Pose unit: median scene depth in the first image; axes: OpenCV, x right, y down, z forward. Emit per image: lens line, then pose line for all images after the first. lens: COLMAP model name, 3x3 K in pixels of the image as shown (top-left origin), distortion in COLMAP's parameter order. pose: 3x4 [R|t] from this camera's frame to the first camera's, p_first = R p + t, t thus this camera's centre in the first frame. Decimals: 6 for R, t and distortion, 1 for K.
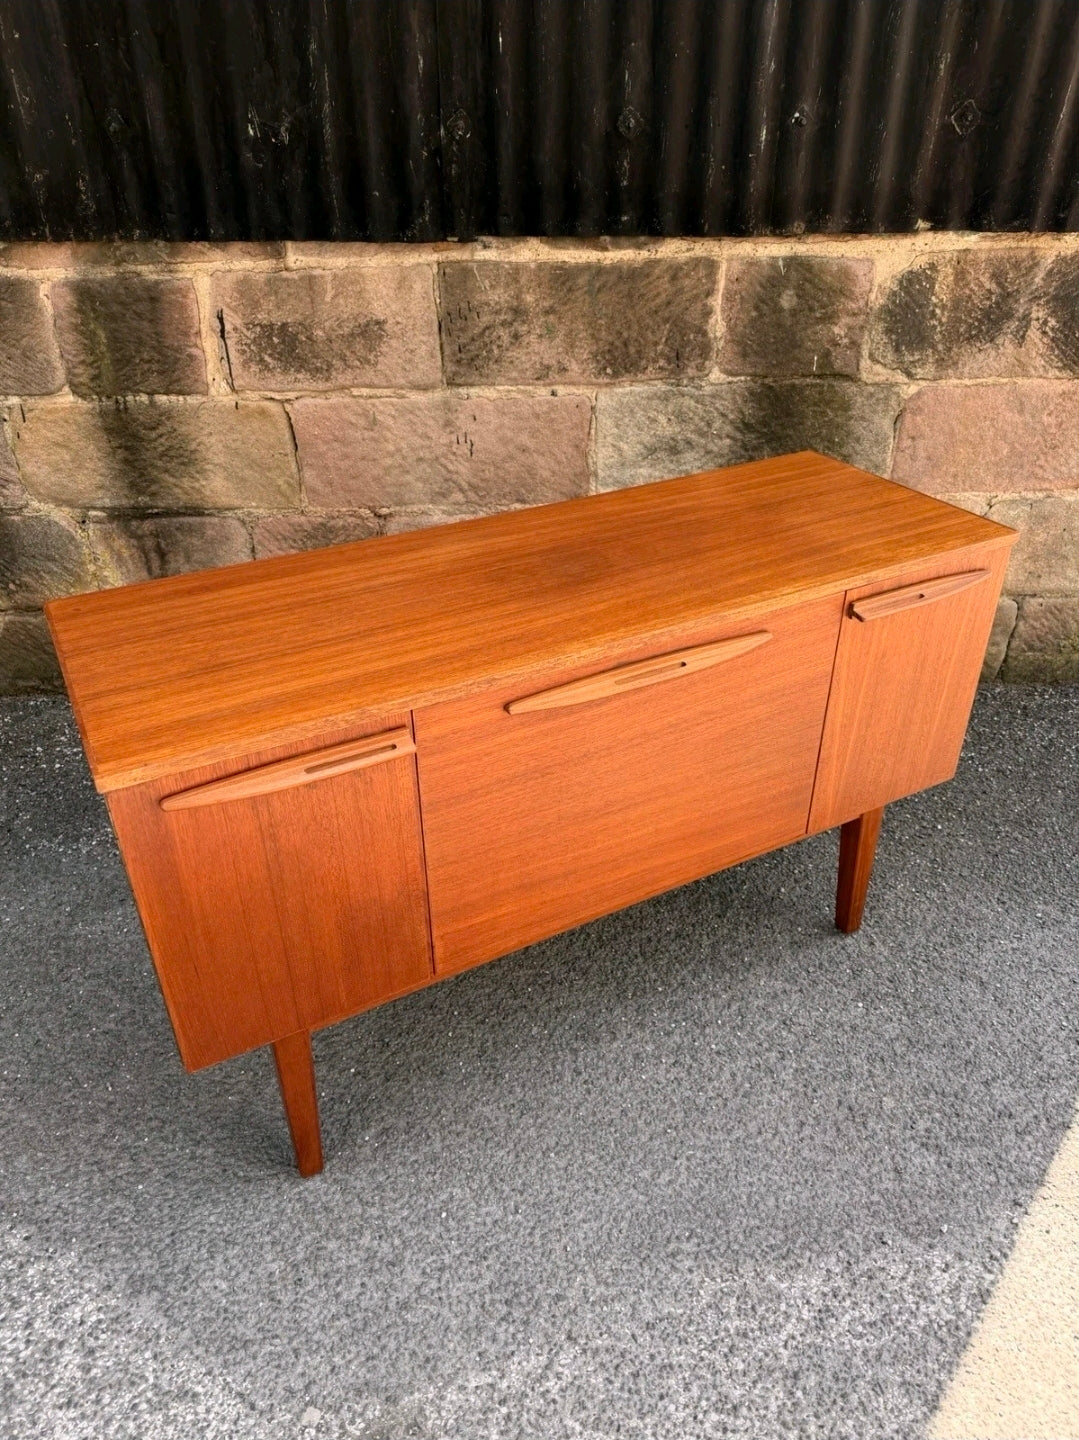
lens RADIAL K [[1006.7, 0, 538.8], [0, 1006.7, 724.3], [0, 0, 1]] dist [0.085811, -0.156998]
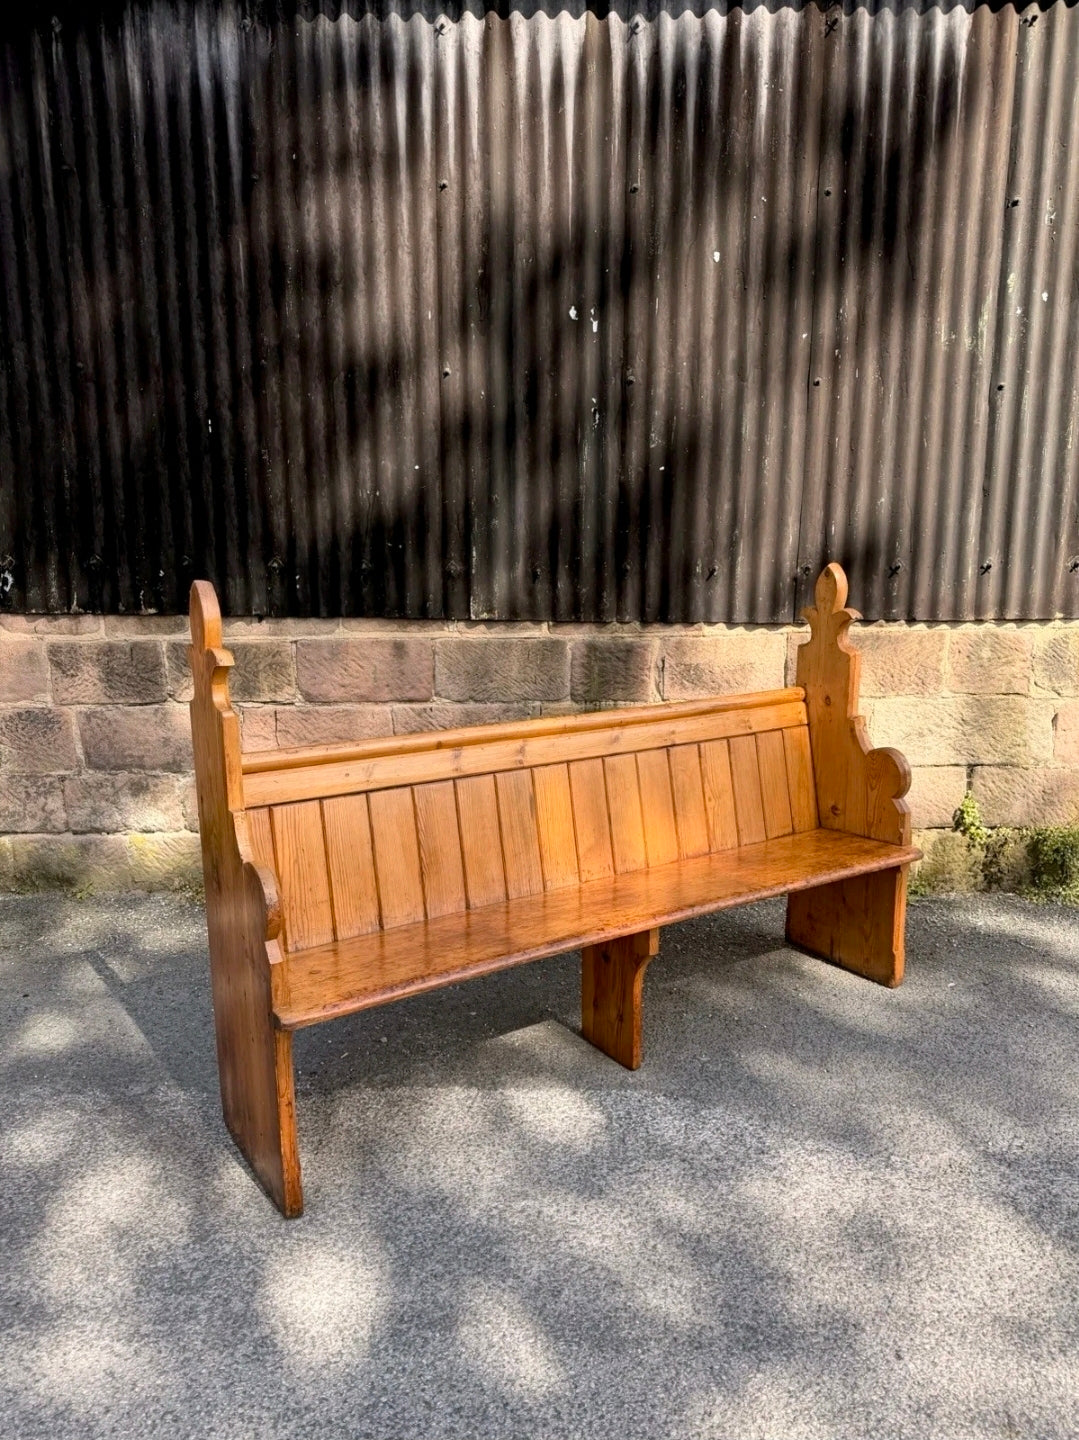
lens RADIAL K [[1020.1, 0, 538.5], [0, 1020.1, 723.7], [0, 0, 1]] dist [0.135682, -0.219438]
pose [[0.999663, 0.010118, -0.023904, -0.487658], [-0.018046, 0.932845, -0.359825, 0.361427], [0.018658, 0.360135, 0.932714, -0.654215]]
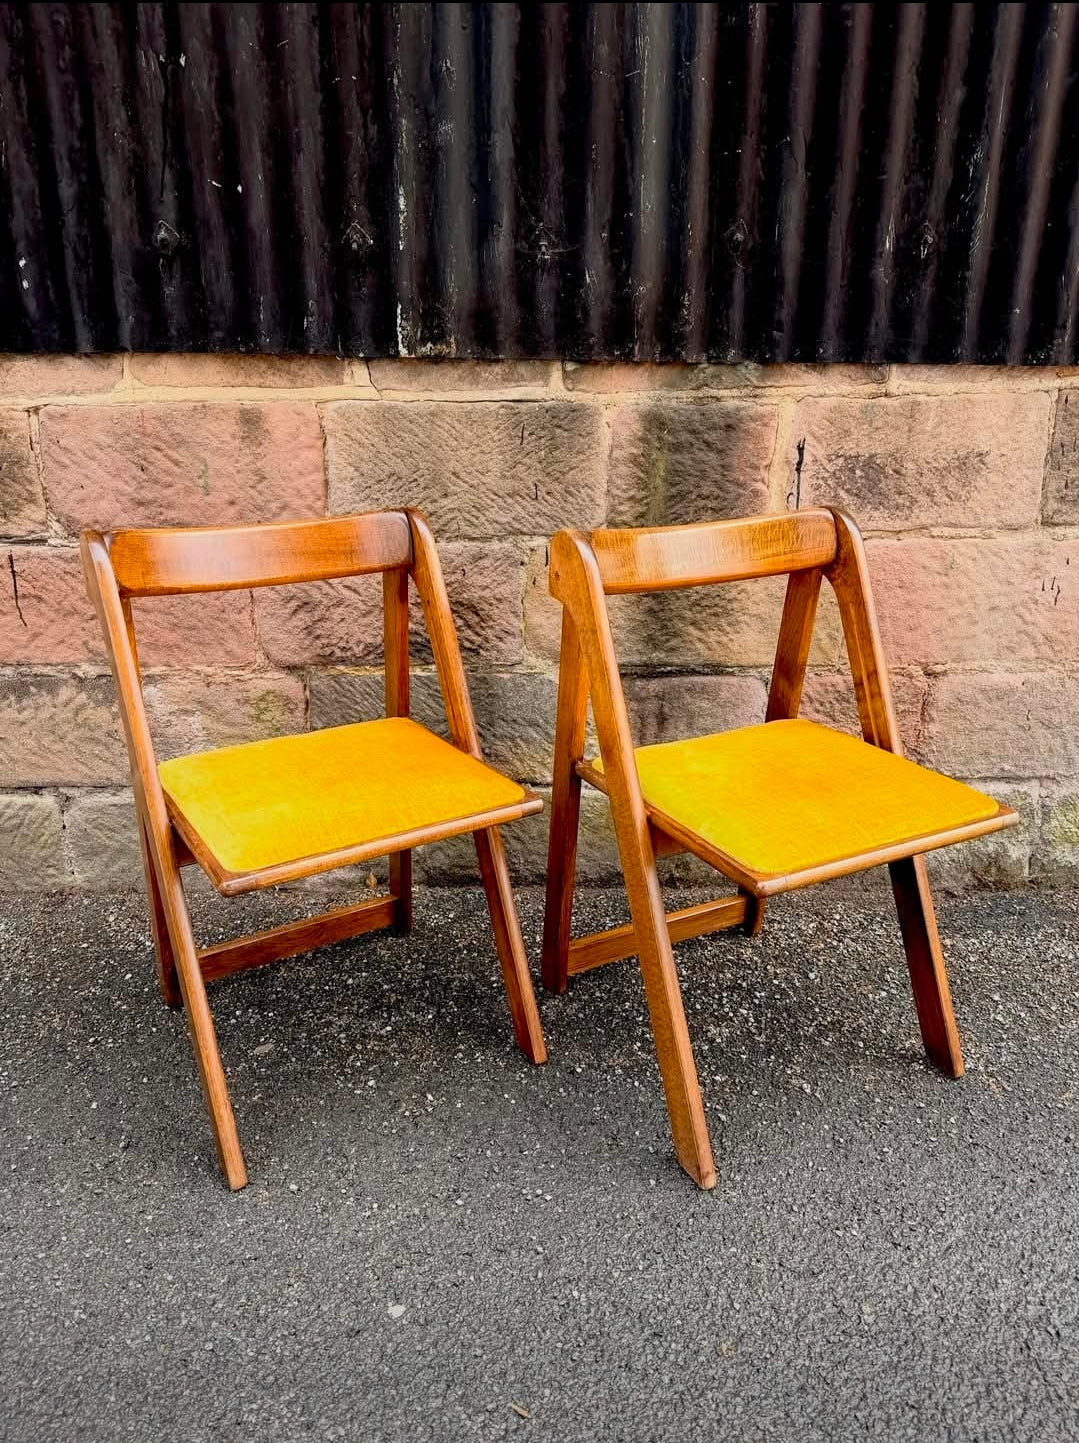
lens RADIAL K [[1024.0, 0, 539.0], [0, 1024.0, 728.9], [0, 0, 1]] dist [0.021544, -0.034363]
pose [[0.999945, 0.008702, -0.005922, -0.527740], [-0.009761, 0.977175, -0.212211, 0.025165], [0.003940, 0.212257, 0.977206, 0.188861]]
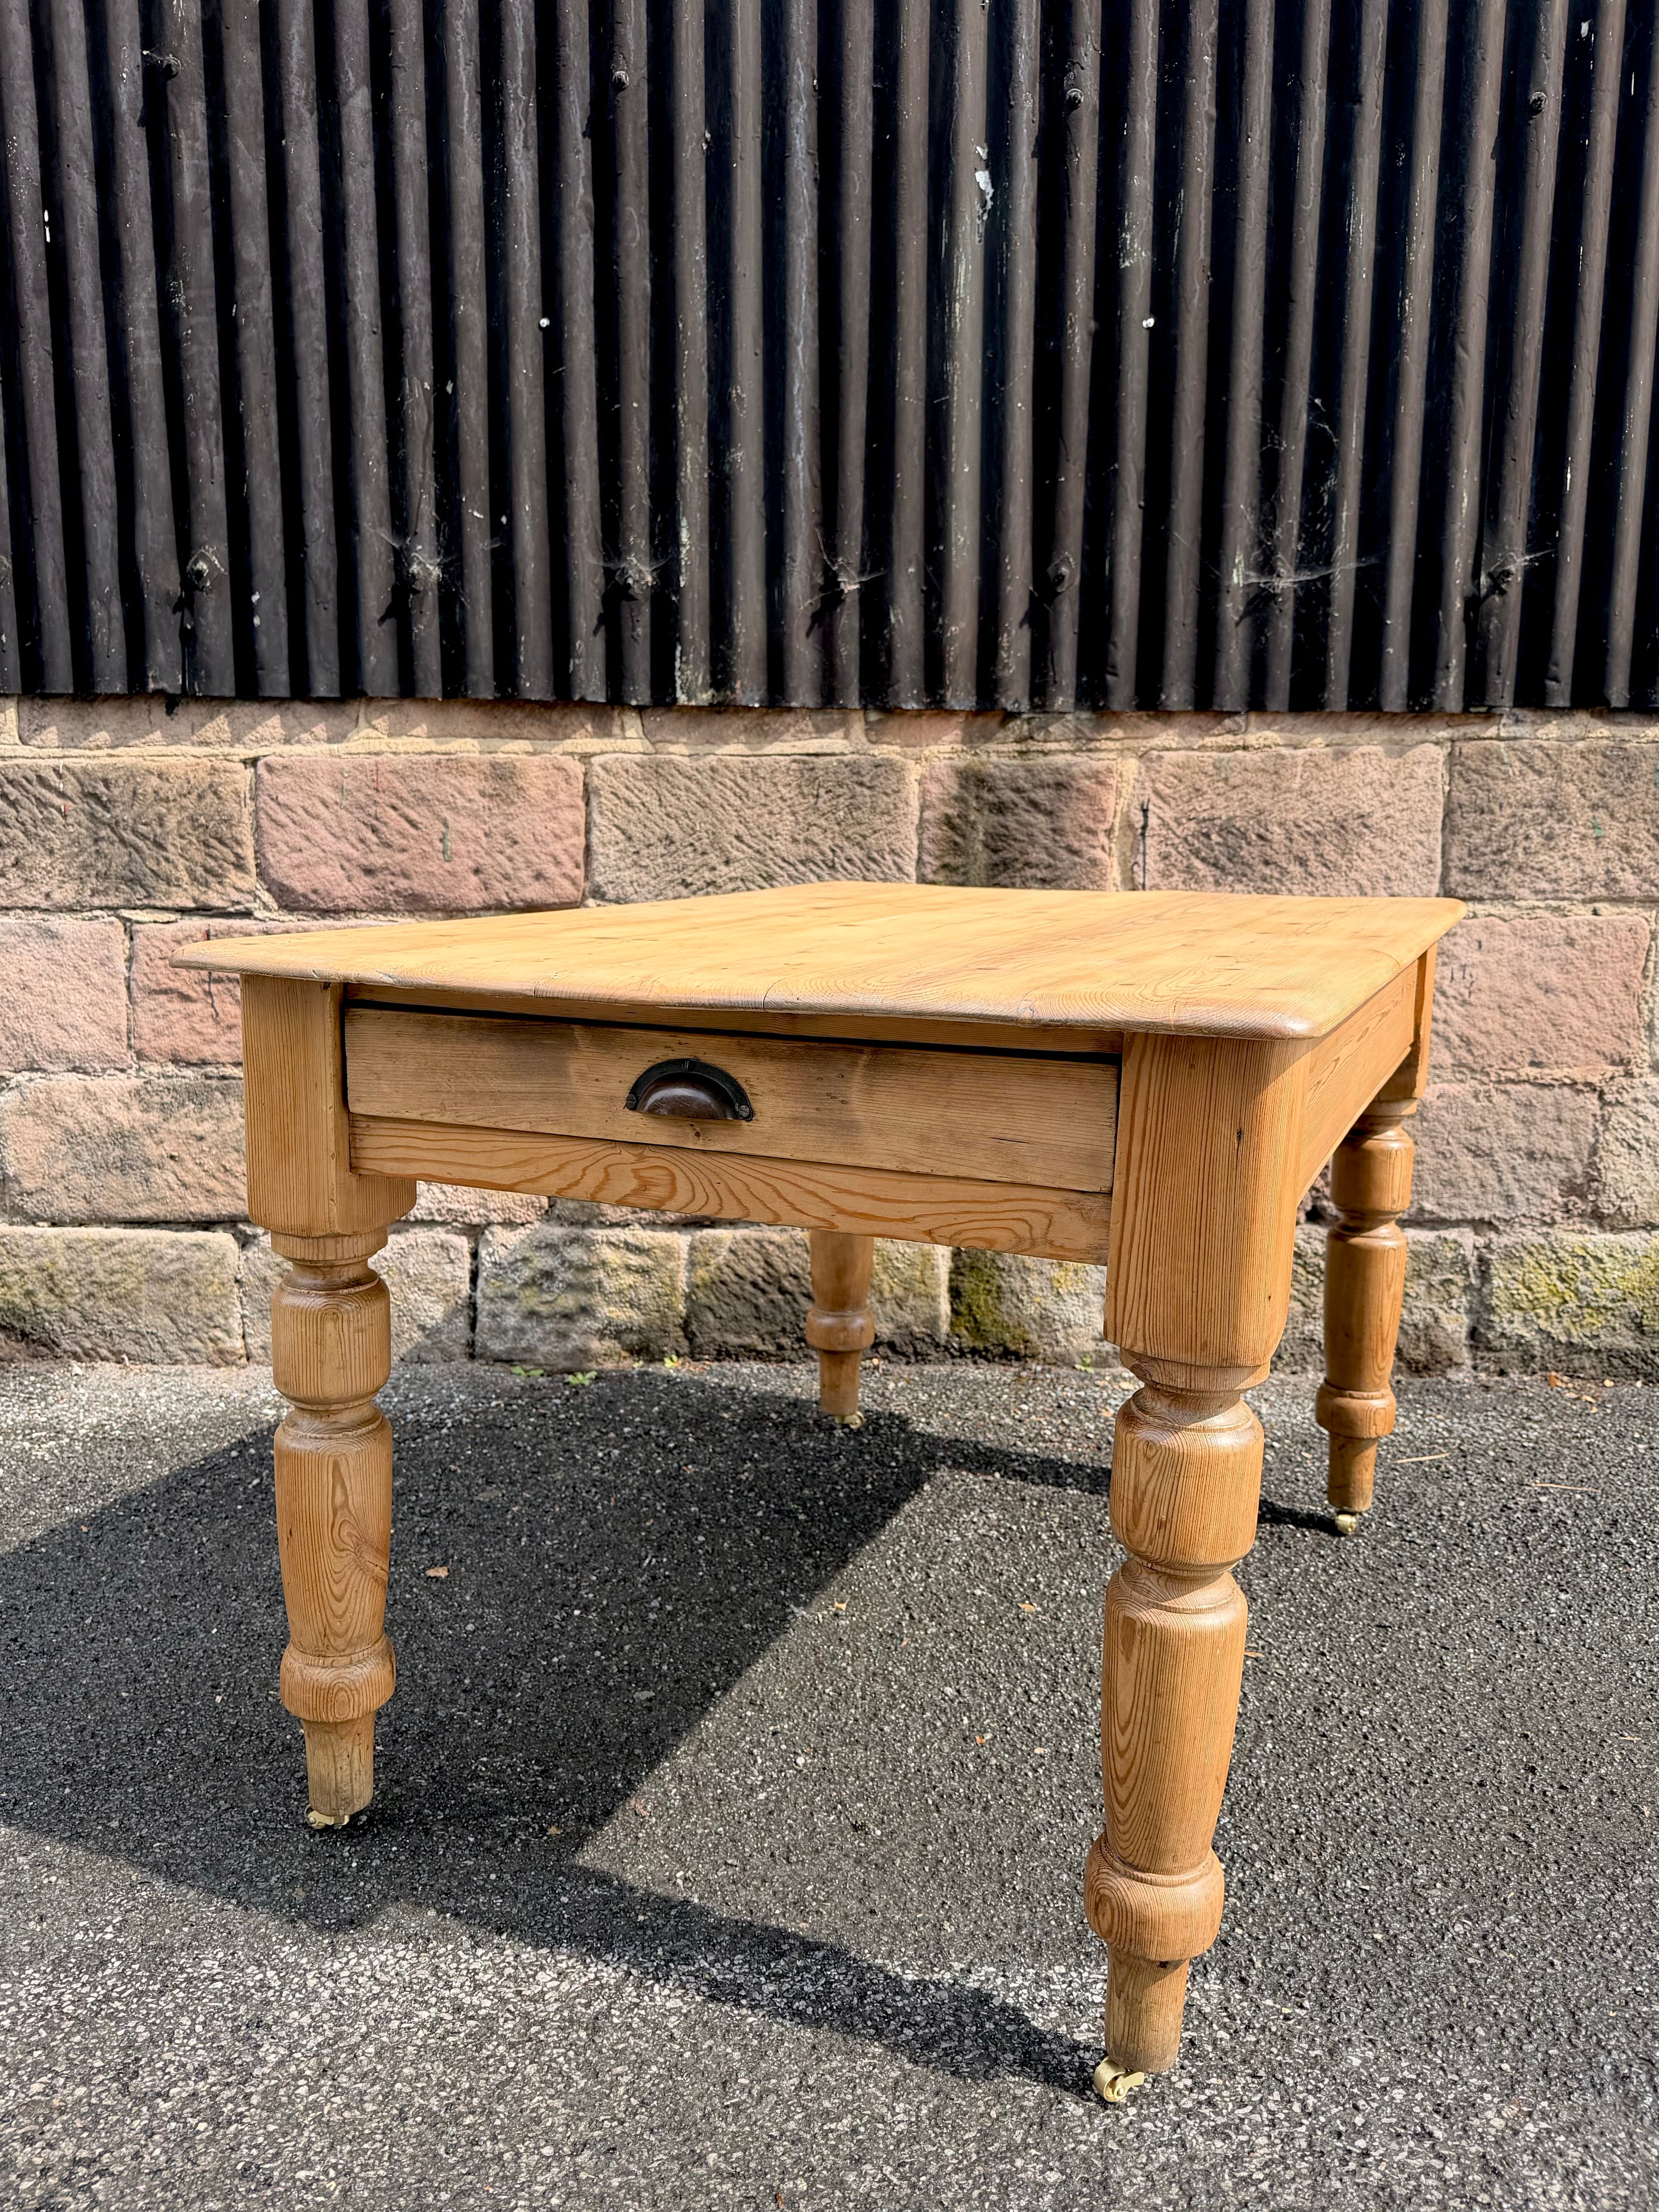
lens RADIAL K [[1611.3, 0, 834.5], [0, 1611.3, 1117.3], [0, 0, 1]] dist [0.171080, -0.384176]
pose [[0.999233, 0.016111, -0.035680, -0.490727], [-0.028076, 0.930070, -0.366309, 0.249460], [0.027283, 0.367030, 0.929809, -0.027183]]
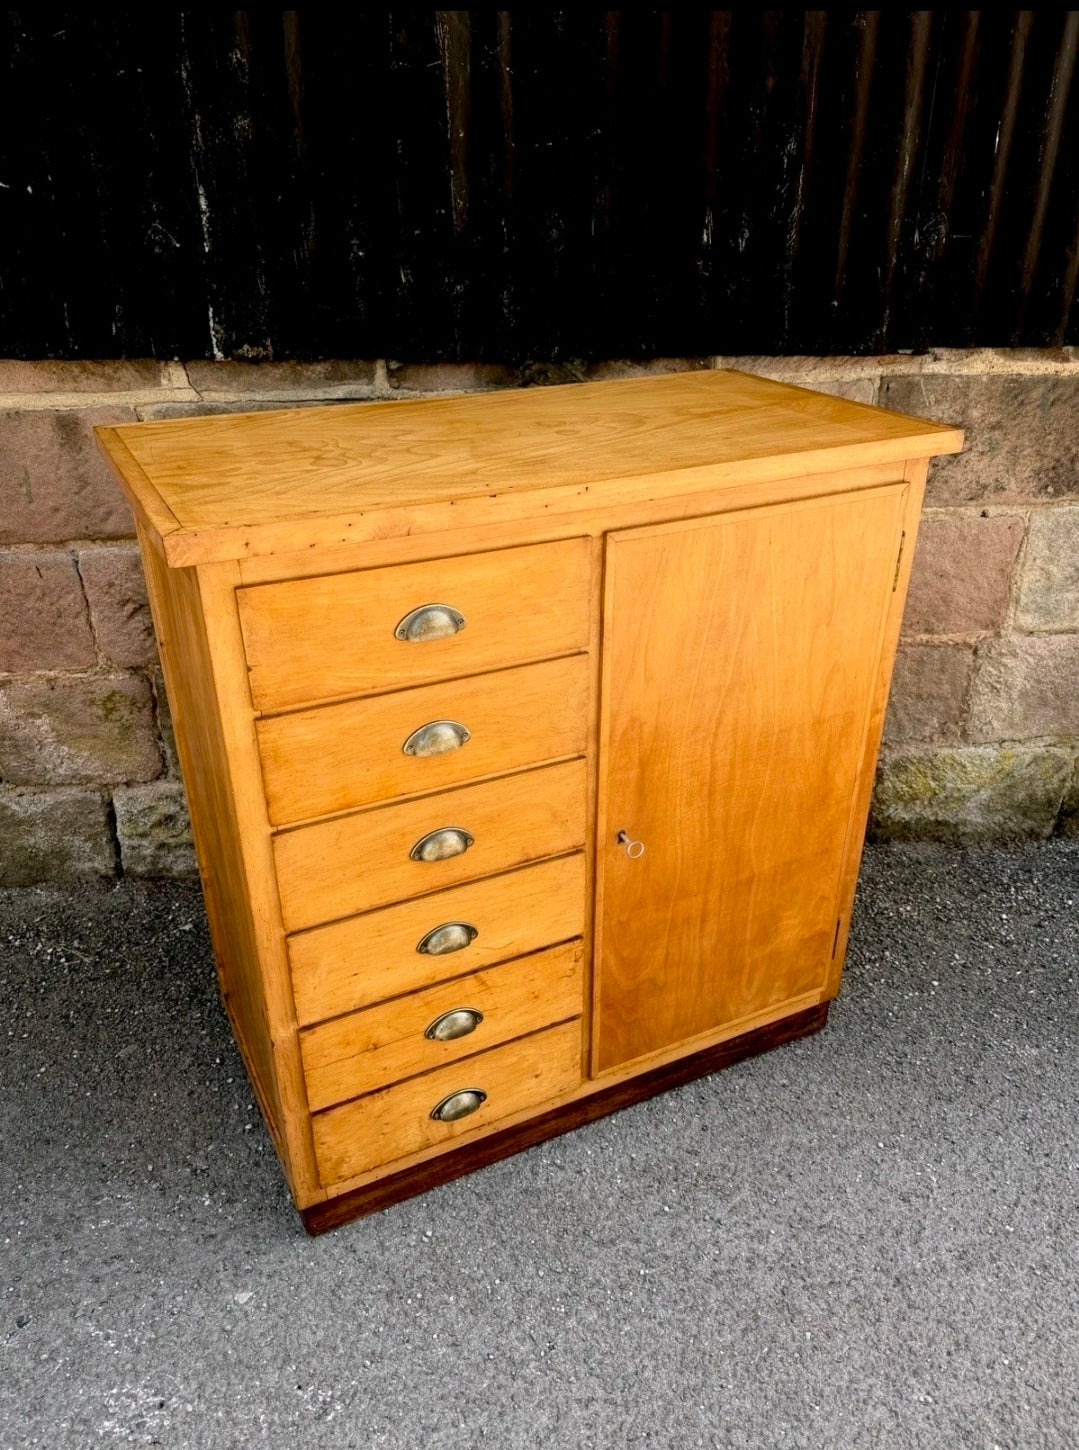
lens RADIAL K [[1076.9, 0, 545.5], [0, 1076.9, 740.0], [0, 0, 1]] dist [0.028568, -0.044059]
pose [[0.998257, -0.030220, 0.050699, -0.438846], [0.034109, 0.996394, -0.077692, -0.072187], [-0.048168, 0.079286, 0.995687, 0.095709]]
